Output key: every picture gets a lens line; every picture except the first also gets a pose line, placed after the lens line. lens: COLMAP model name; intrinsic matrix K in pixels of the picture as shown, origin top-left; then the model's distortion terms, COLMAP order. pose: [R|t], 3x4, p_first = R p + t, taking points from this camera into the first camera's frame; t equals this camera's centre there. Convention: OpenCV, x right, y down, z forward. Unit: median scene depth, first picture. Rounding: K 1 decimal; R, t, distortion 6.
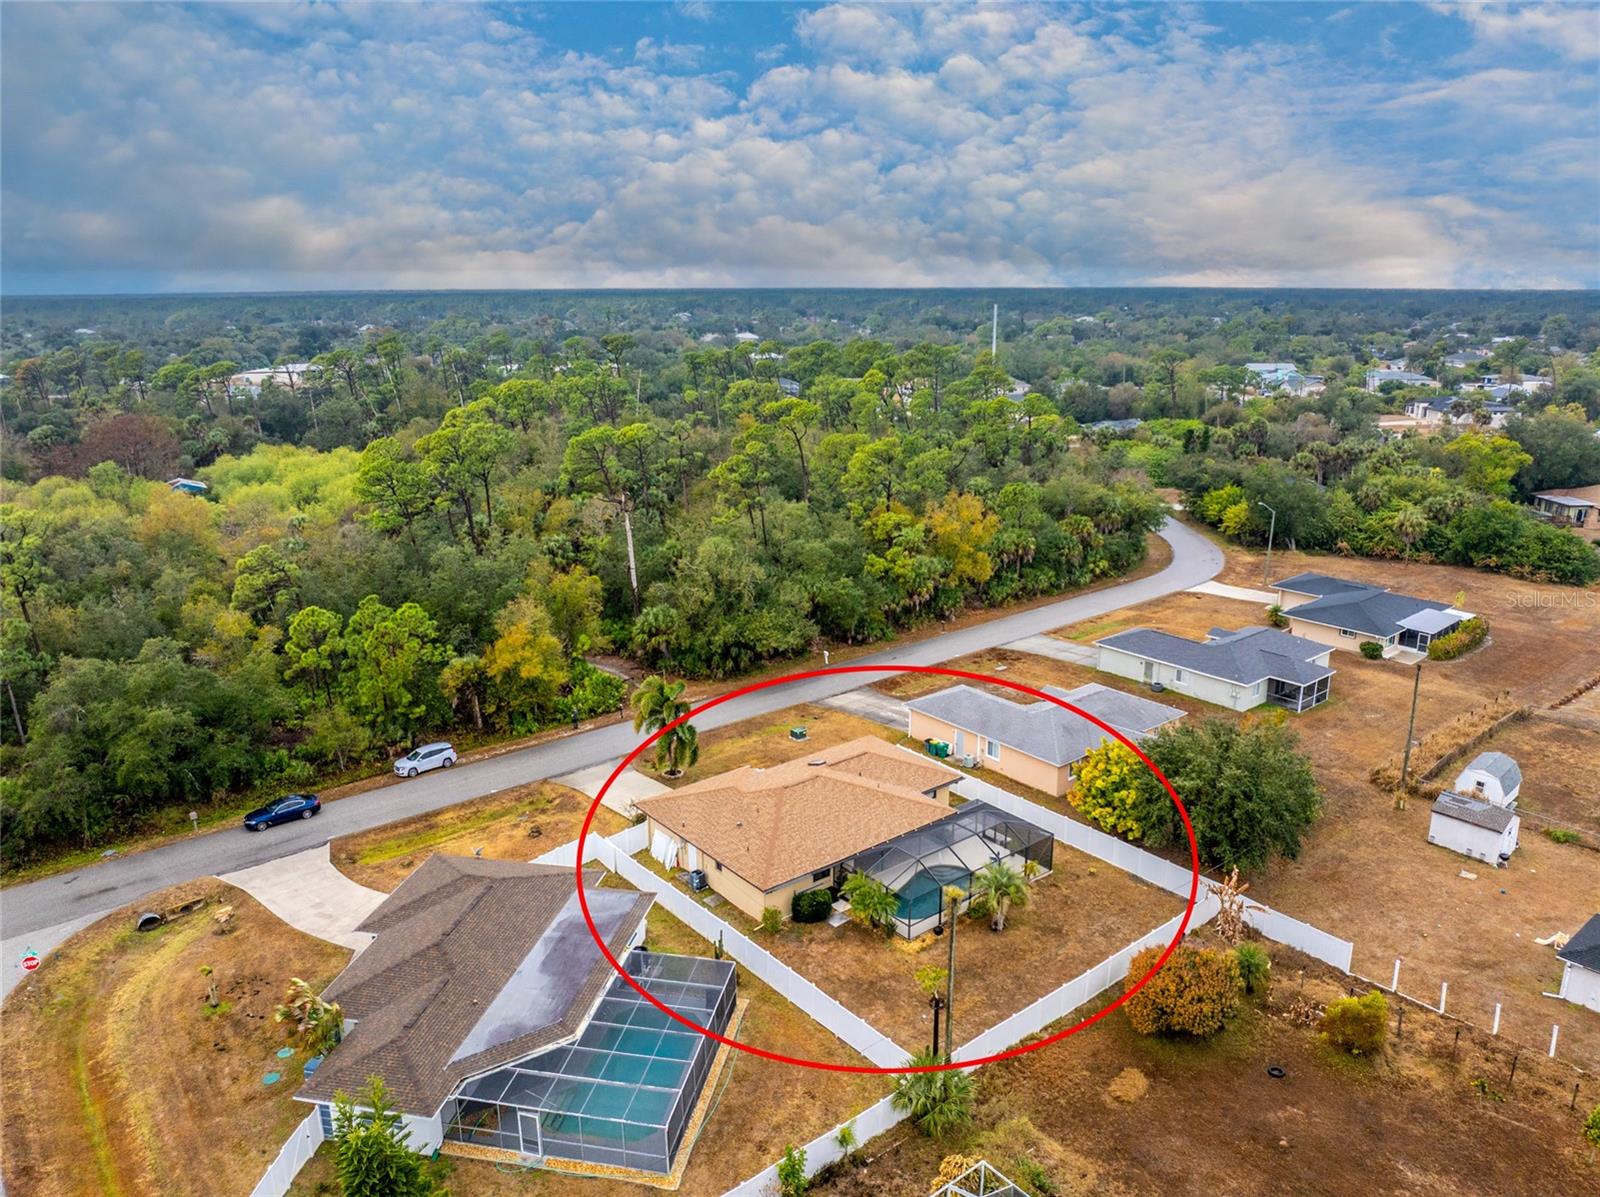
lens RADIAL K [[1126.6, 0, 819.5], [0, 1126.6, 595.0], [0, 0, 1]] dist [-0.007183, -0.051917]
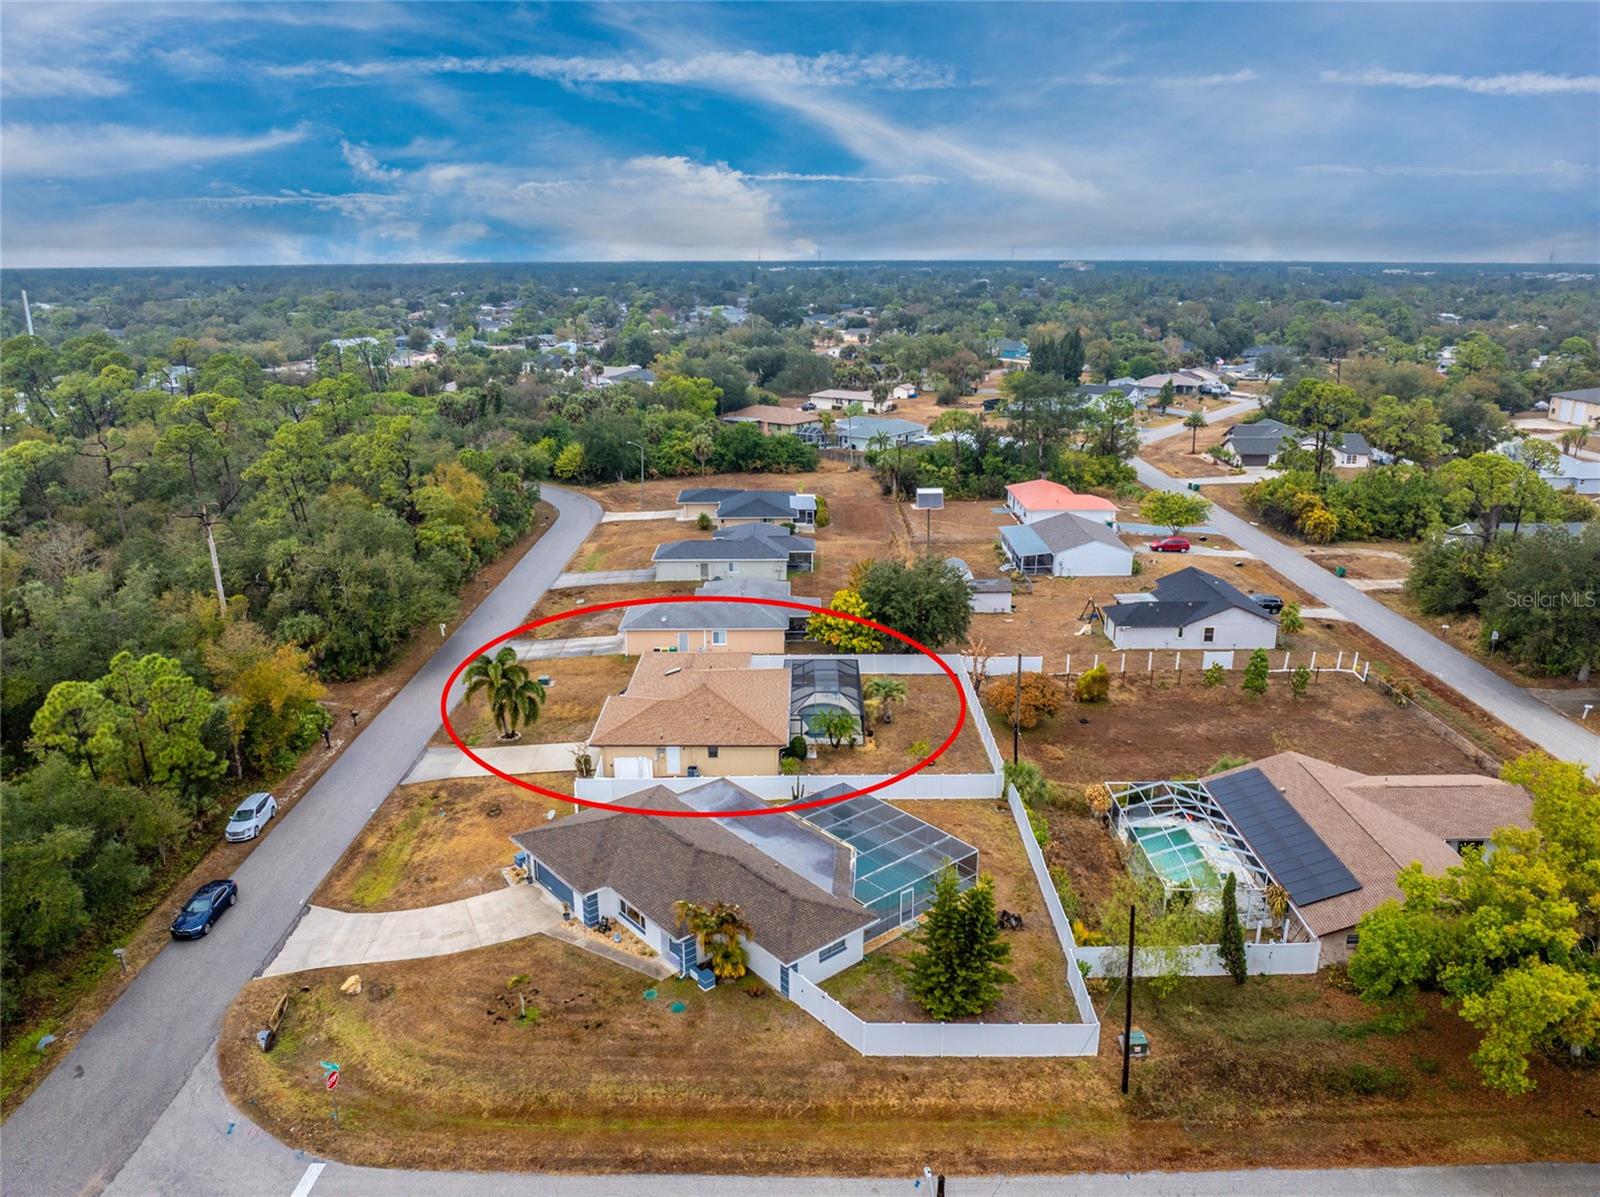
lens RADIAL K [[1119.3, 0, 800.0], [0, 1119.3, 598.5], [0, 0, 1]] dist [-0.010451, -0.048228]
pose [[0.639540, -0.221963, 0.736017, -0.687238], [0.204792, 0.972005, 0.115182, -0.029903], [-0.740978, 0.077066, 0.667092, 0.101119]]
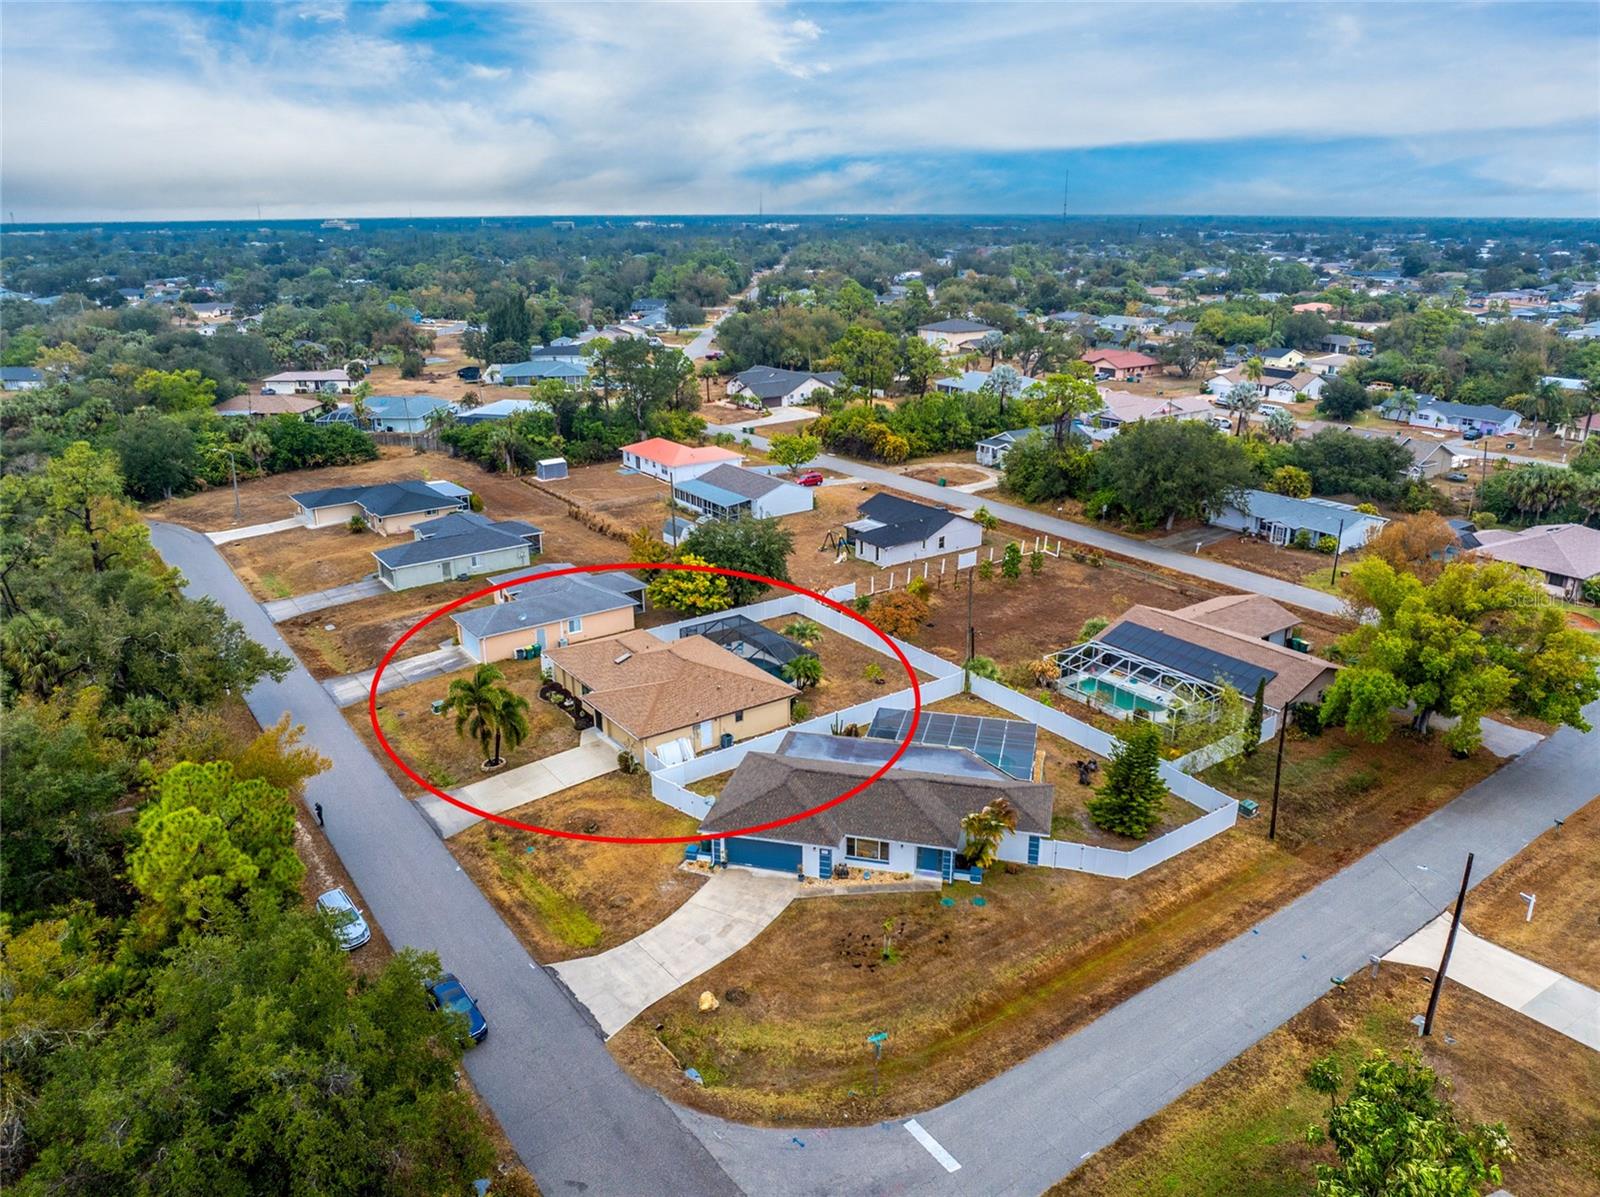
lens RADIAL K [[1119.3, 0, 800.0], [0, 1119.3, 598.5], [0, 0, 1]] dist [-0.010451, -0.048228]
pose [[0.069188, -0.322183, 0.944146, -0.966316], [0.266075, 0.918090, 0.293793, -0.182804], [-0.961466, 0.230887, 0.149246, 0.569522]]
